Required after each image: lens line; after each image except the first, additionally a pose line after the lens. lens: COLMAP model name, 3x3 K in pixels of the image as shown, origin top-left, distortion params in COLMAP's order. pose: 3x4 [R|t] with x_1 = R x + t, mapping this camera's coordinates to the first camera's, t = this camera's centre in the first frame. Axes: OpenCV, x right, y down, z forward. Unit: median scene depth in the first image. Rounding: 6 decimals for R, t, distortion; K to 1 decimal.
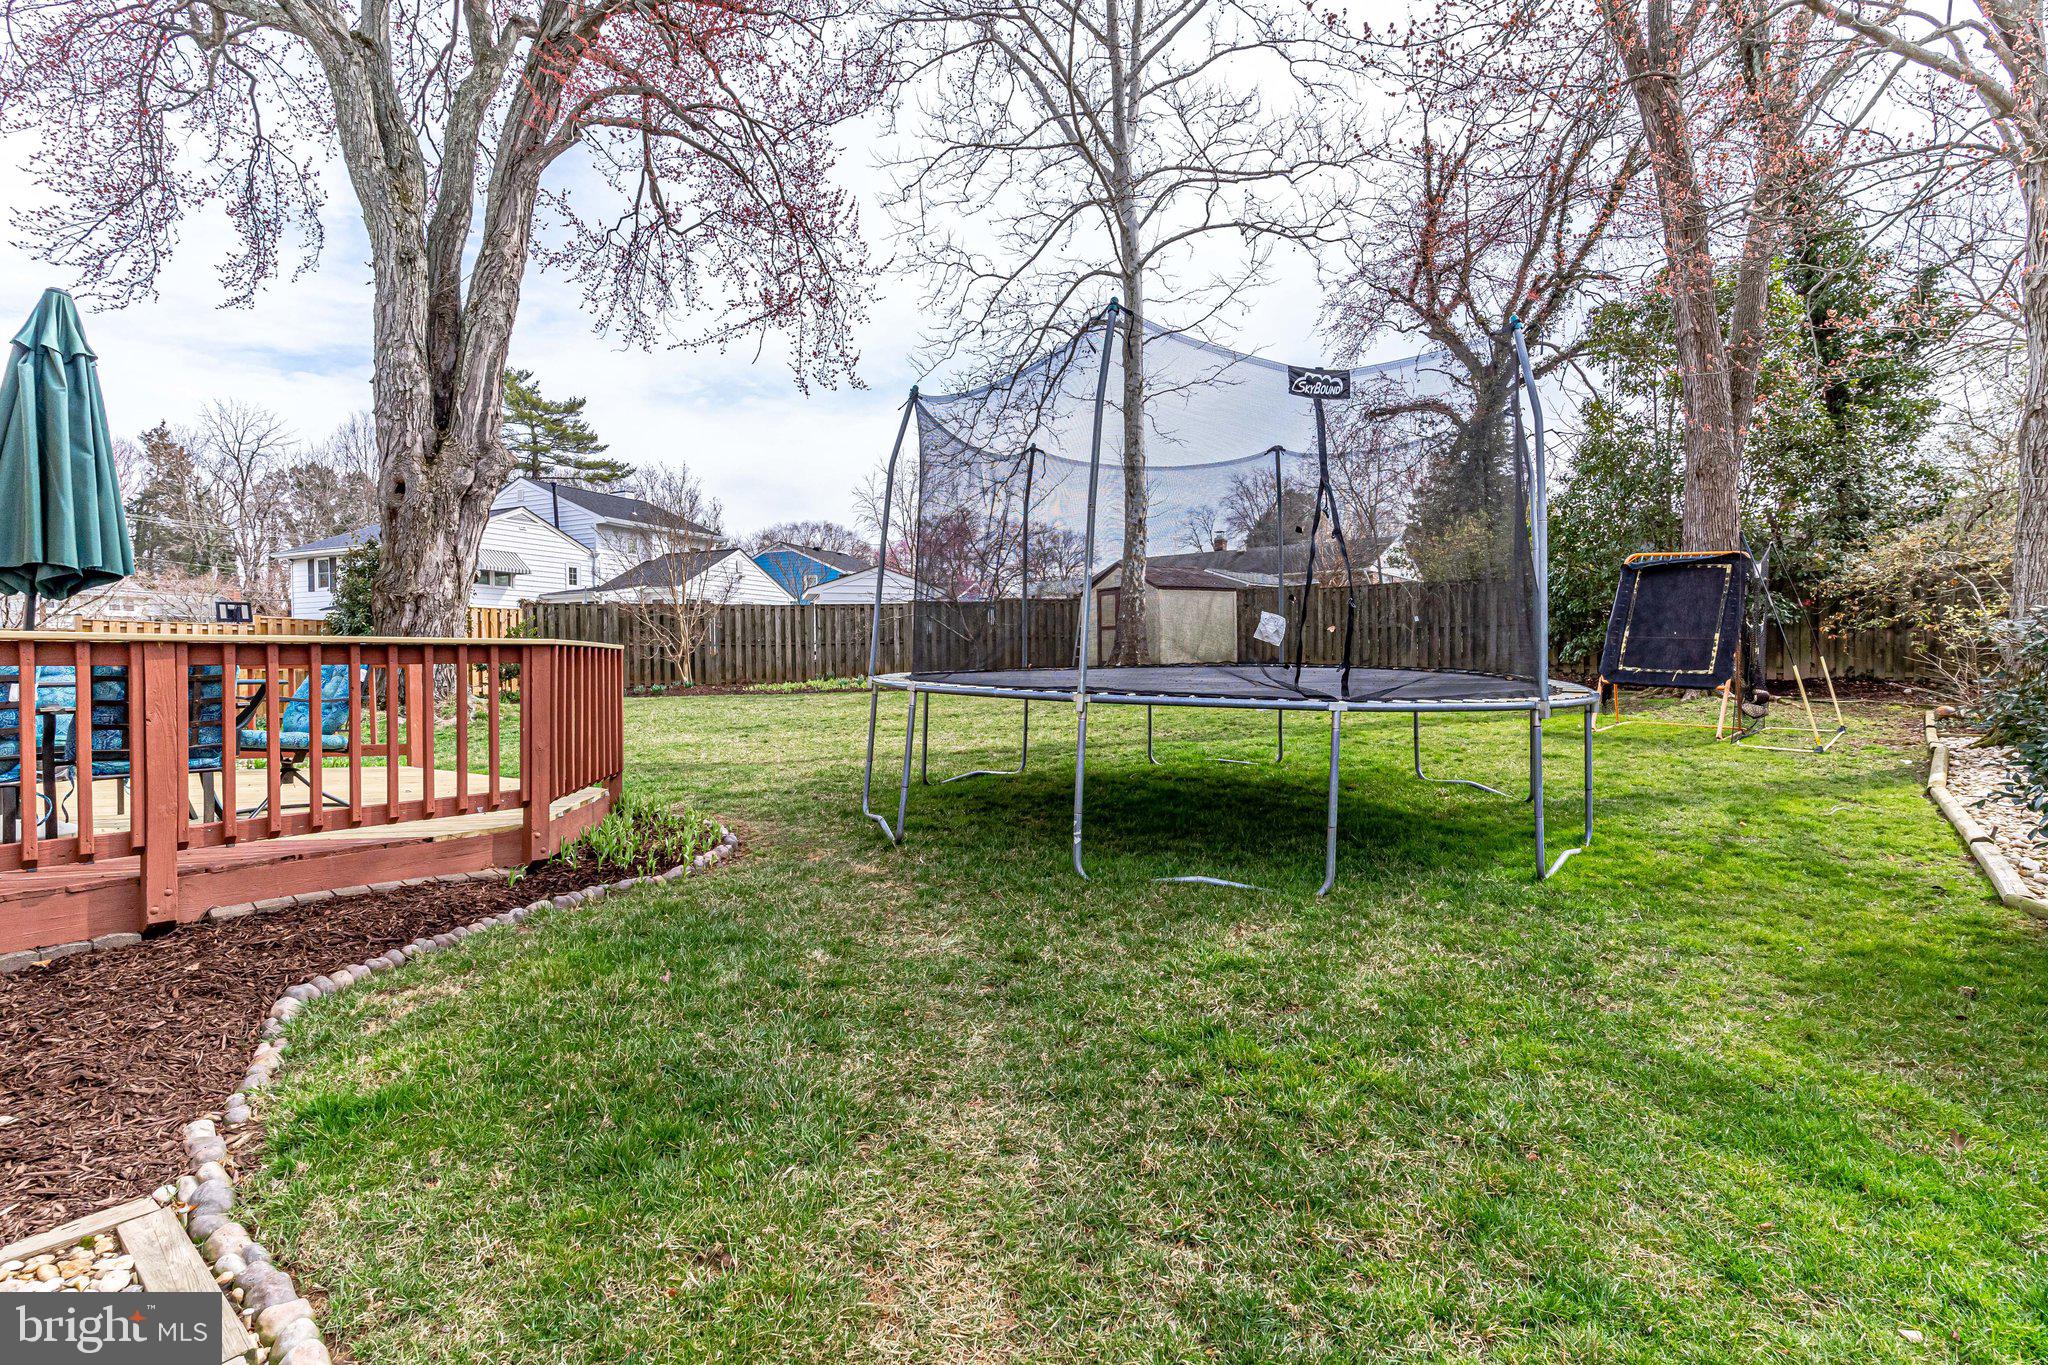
lens RADIAL K [[1032.3, 0, 1031.4], [0, 1032.3, 678.0], [0, 0, 1]] dist [0.004791, 0.000846]
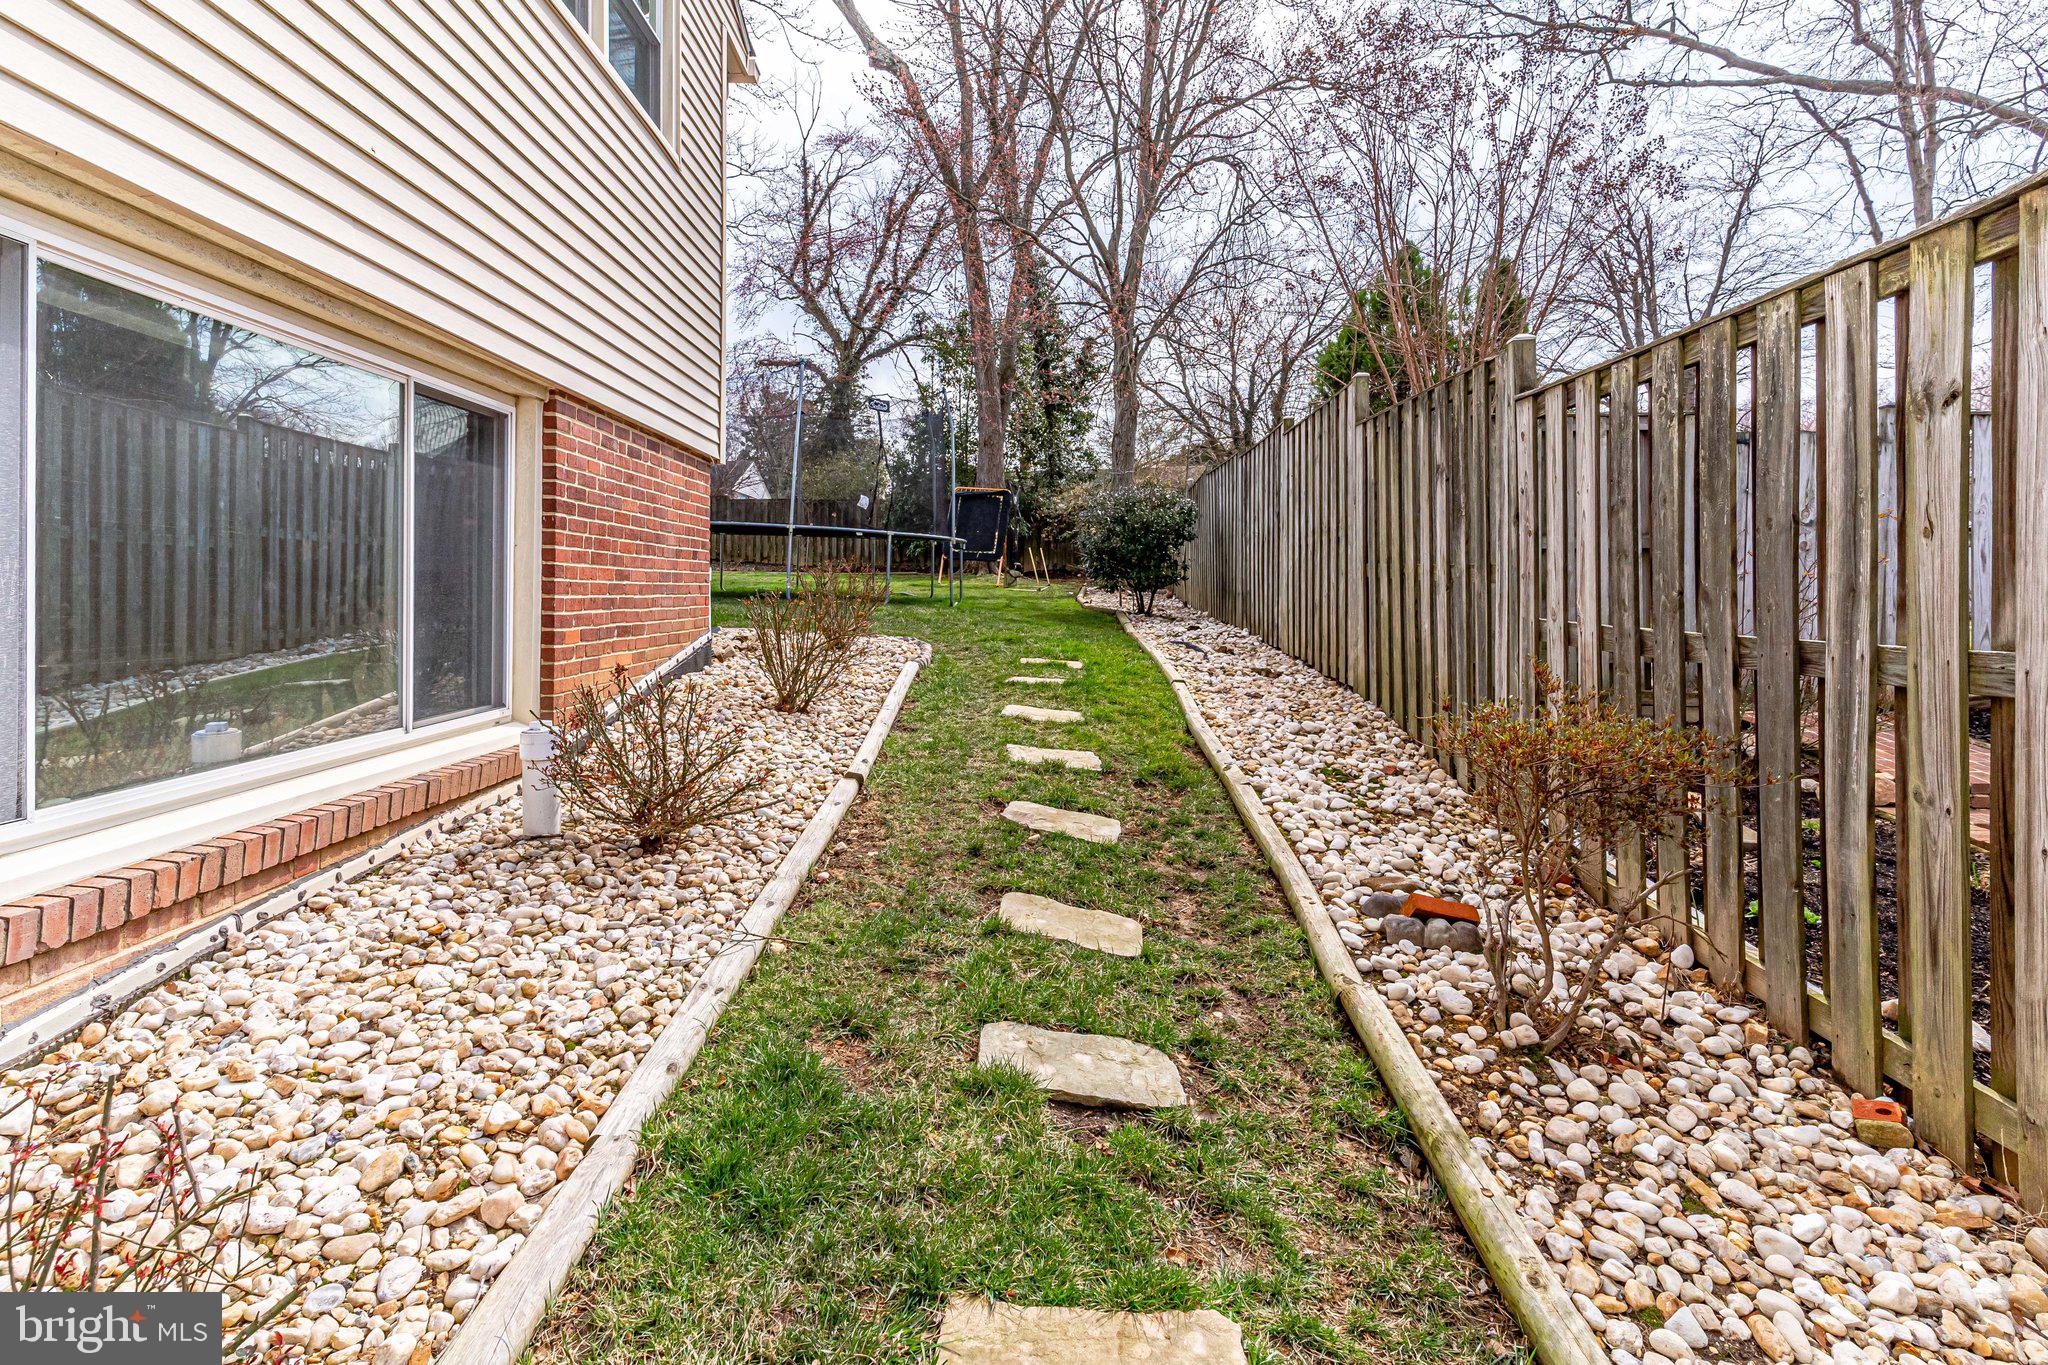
lens RADIAL K [[1032.3, 0, 1038.0], [0, 1032.3, 683.6], [0, 0, 1]] dist [0.004791, 0.000846]
pose [[0.803682, -0.050818, 0.592885, -0.213284], [0.003552, 0.996739, 0.080619, 0.040474], [-0.595048, -0.062686, 0.801242, -0.299257]]
